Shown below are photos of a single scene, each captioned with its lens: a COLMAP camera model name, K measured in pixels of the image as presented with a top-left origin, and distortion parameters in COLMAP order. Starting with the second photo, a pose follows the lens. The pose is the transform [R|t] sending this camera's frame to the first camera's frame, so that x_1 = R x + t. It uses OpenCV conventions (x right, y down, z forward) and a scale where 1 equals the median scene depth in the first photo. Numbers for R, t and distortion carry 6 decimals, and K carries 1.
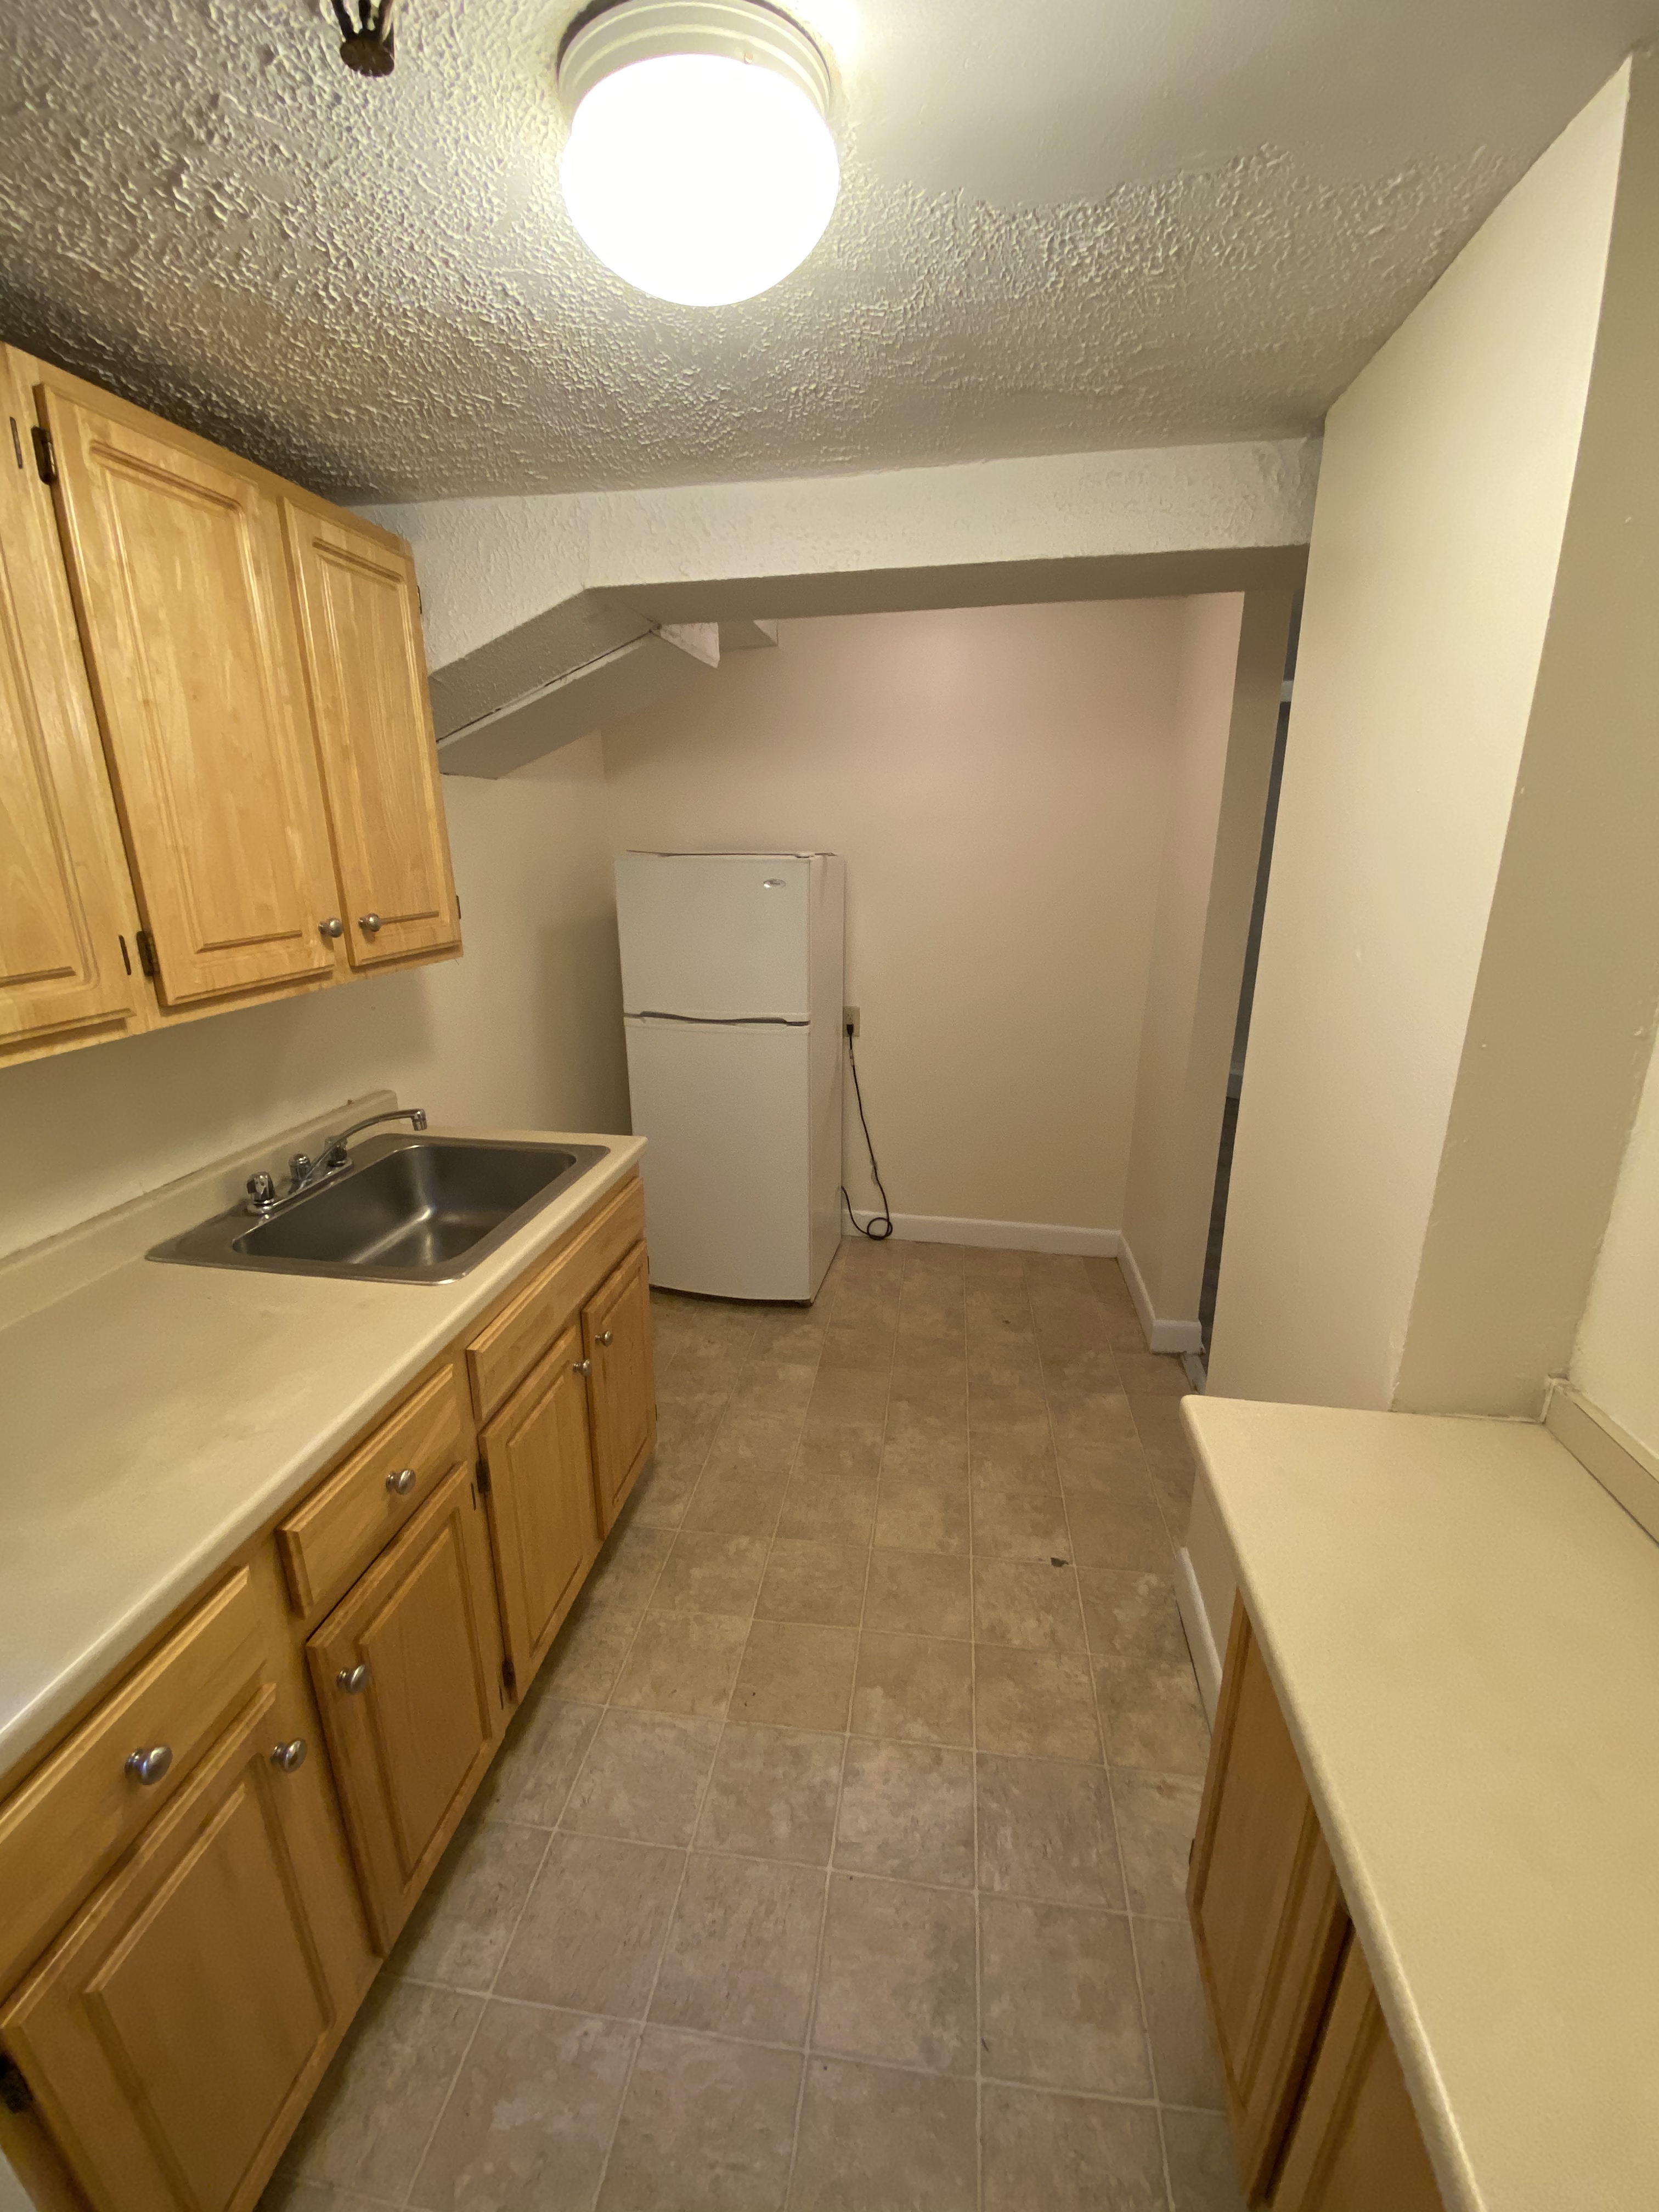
lens RADIAL K [[904.4, 0, 827.4], [0, 904.4, 1109.3], [0, 0, 1]] dist [-0.003903, -0.001180]
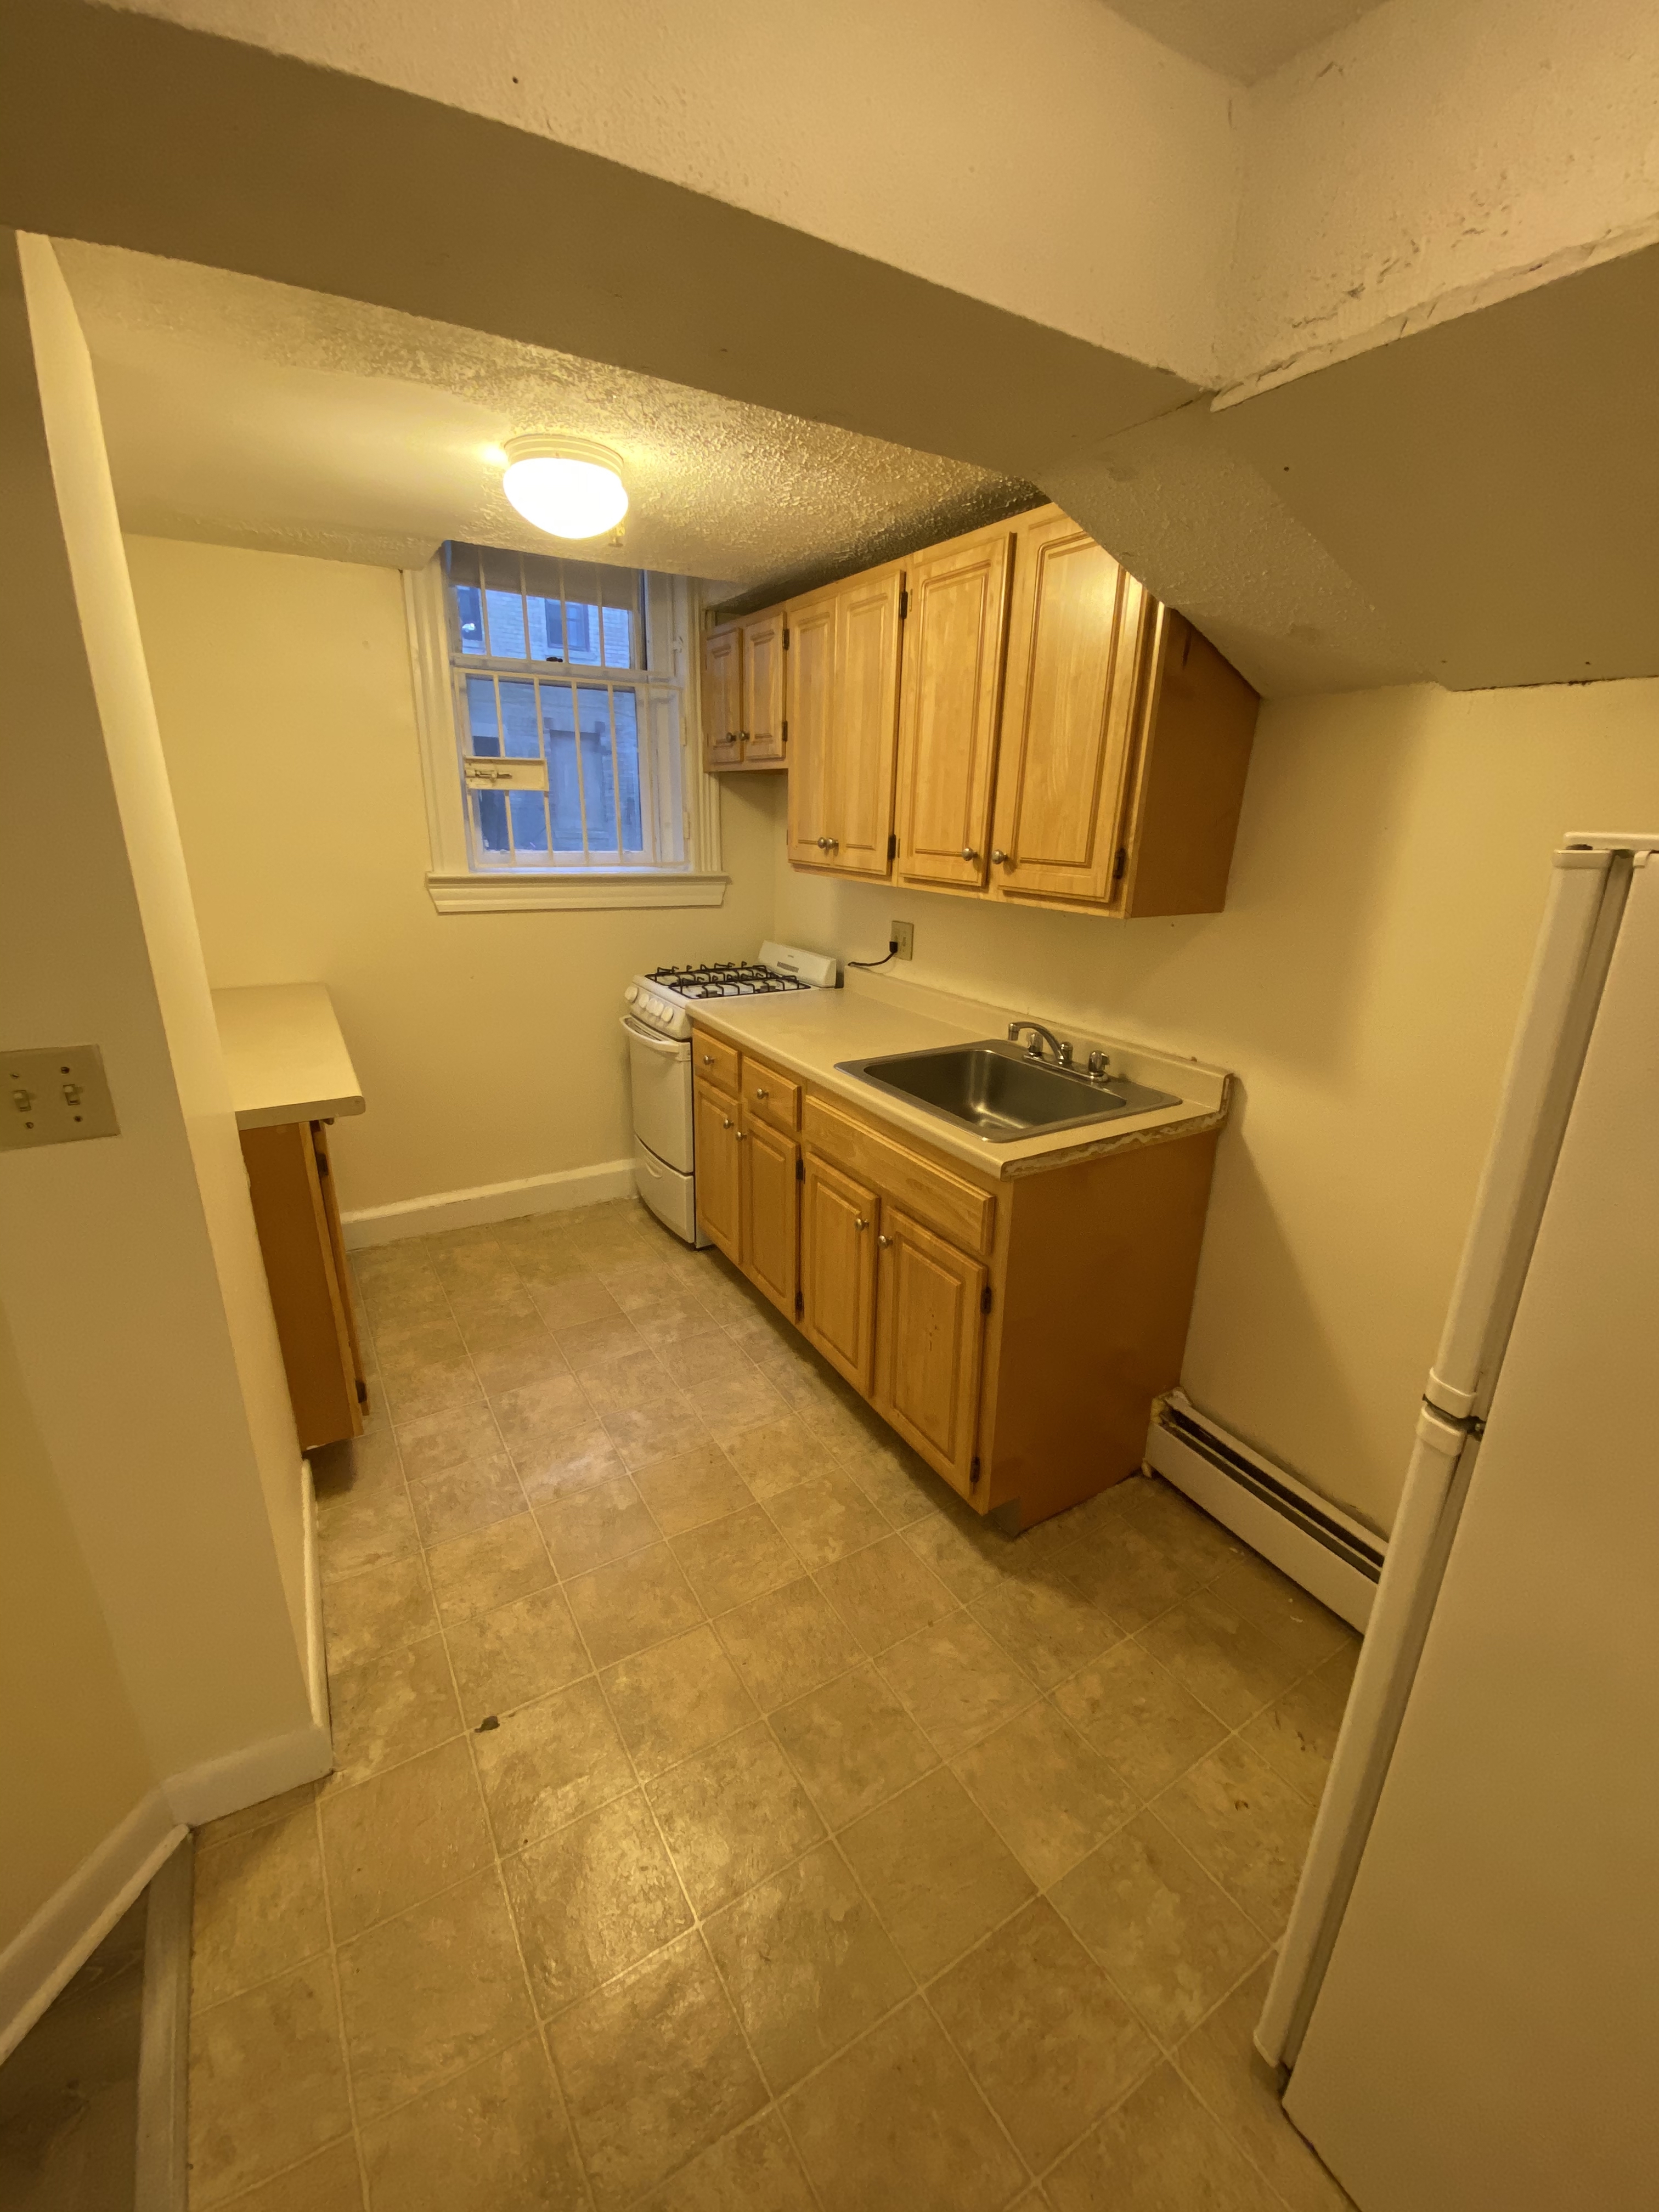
lens RADIAL K [[904.4, 0, 834.3], [0, 904.4, 1098.2], [0, 0, 1]] dist [-0.003903, -0.001180]
pose [[-0.766842, 0.200602, -0.609682, 0.431850], [-0.204914, 0.823674, 0.528746, -0.457120], [0.608246, 0.530397, -0.590522, 1.487313]]
